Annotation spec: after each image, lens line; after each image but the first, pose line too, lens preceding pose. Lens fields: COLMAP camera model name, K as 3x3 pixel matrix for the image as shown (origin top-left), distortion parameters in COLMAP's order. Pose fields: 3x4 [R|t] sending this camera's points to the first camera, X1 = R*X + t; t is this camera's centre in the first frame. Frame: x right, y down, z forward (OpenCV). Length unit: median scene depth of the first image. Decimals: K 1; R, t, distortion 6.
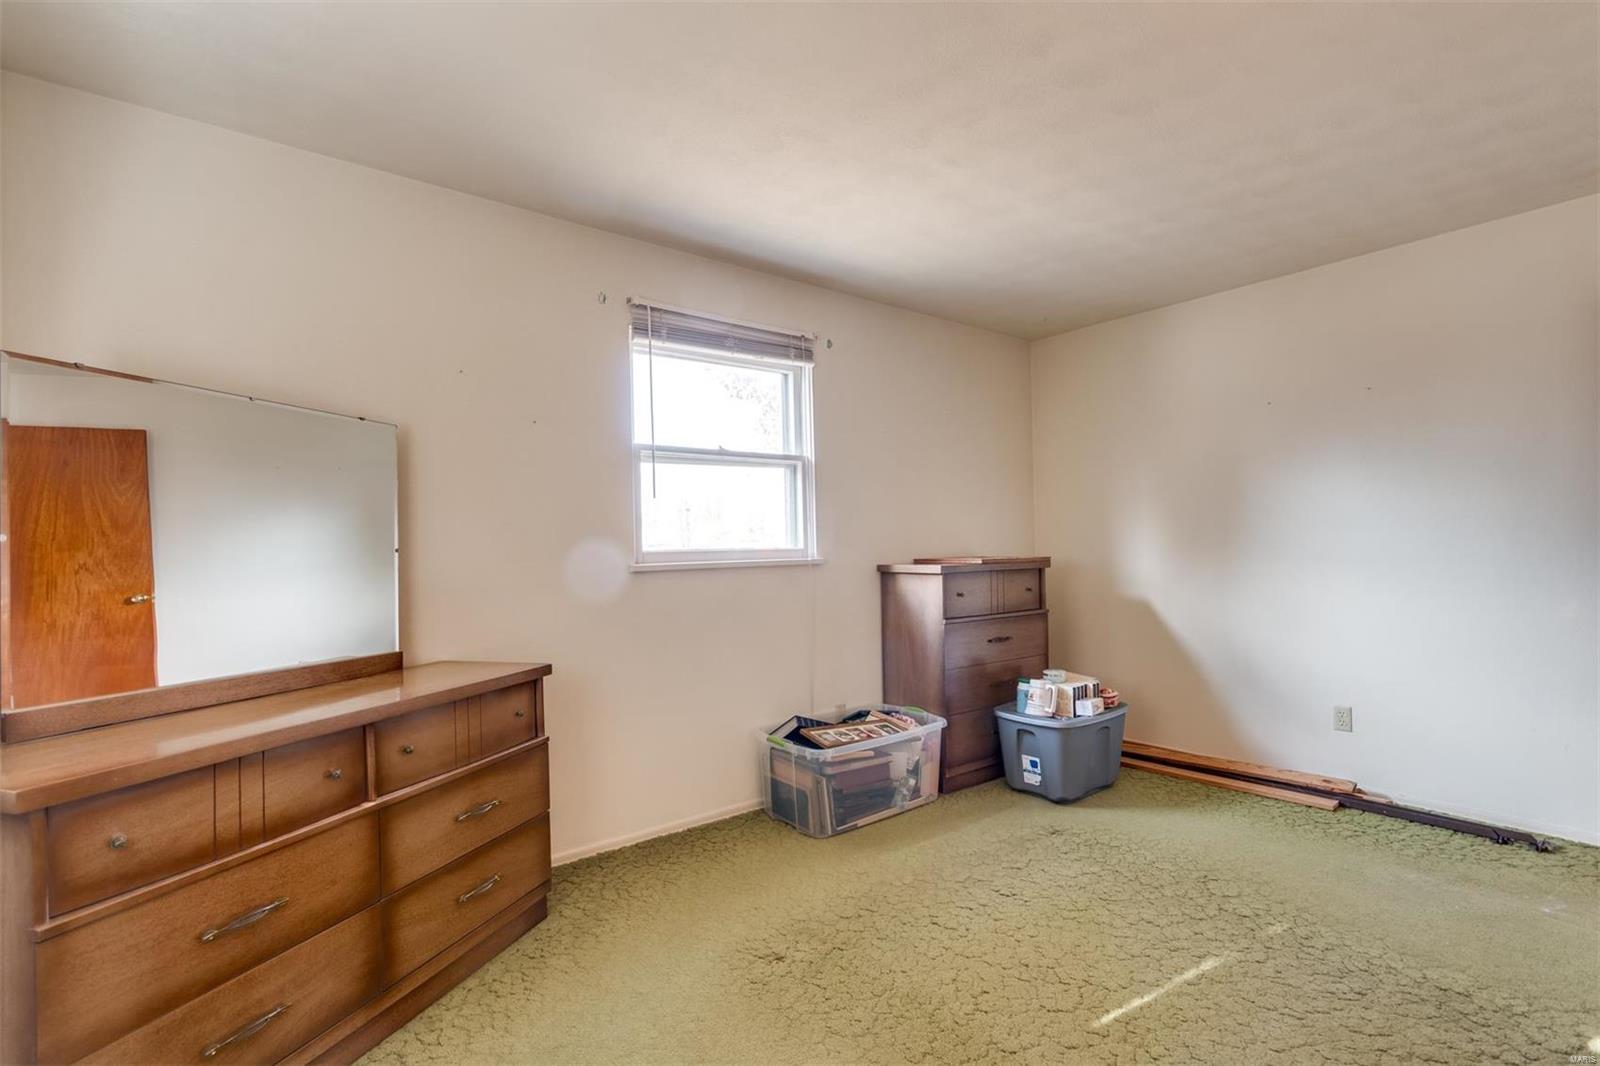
lens RADIAL K [[731.9, 0, 806.3], [0, 731.9, 540.7], [0, 0, 1]] dist [0.000716, -0.000429]
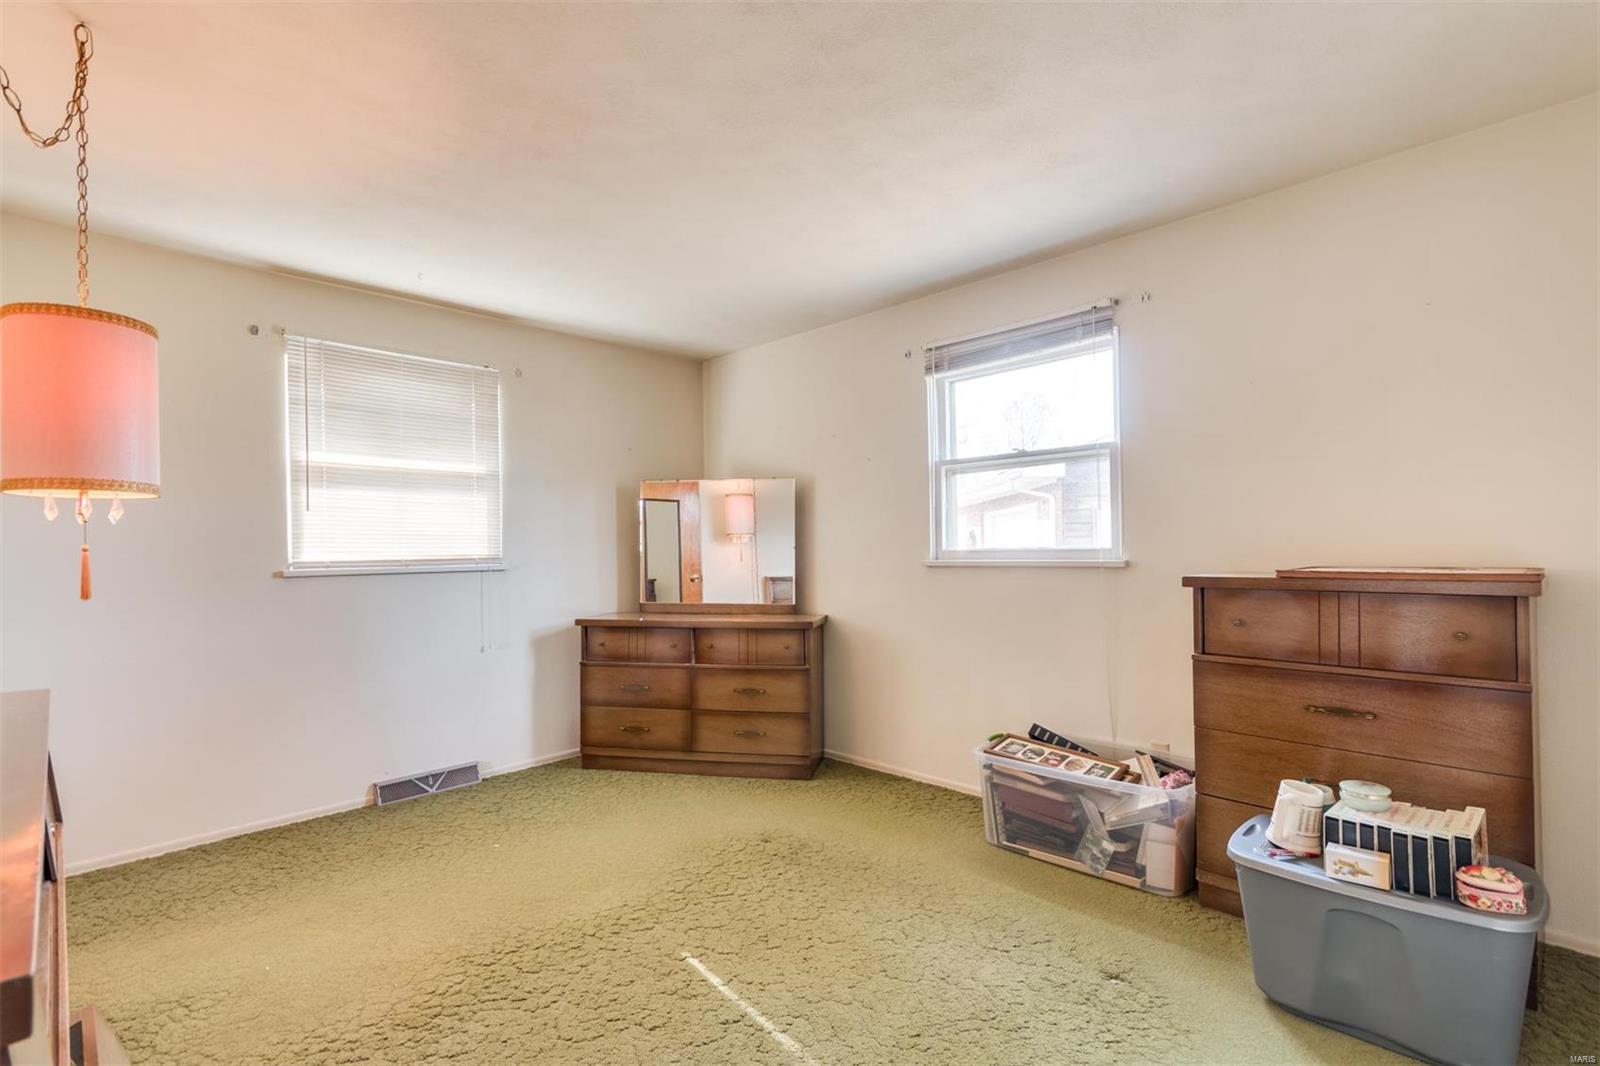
lens RADIAL K [[731.9, 0, 807.6], [0, 731.9, 538.4], [0, 0, 1]] dist [0.000716, -0.000429]
pose [[0.132841, 0.002637, -0.991134, 0.945788], [0.018563, 0.999814, 0.005148, -0.014607], [0.990964, -0.019083, 0.132767, 0.617233]]
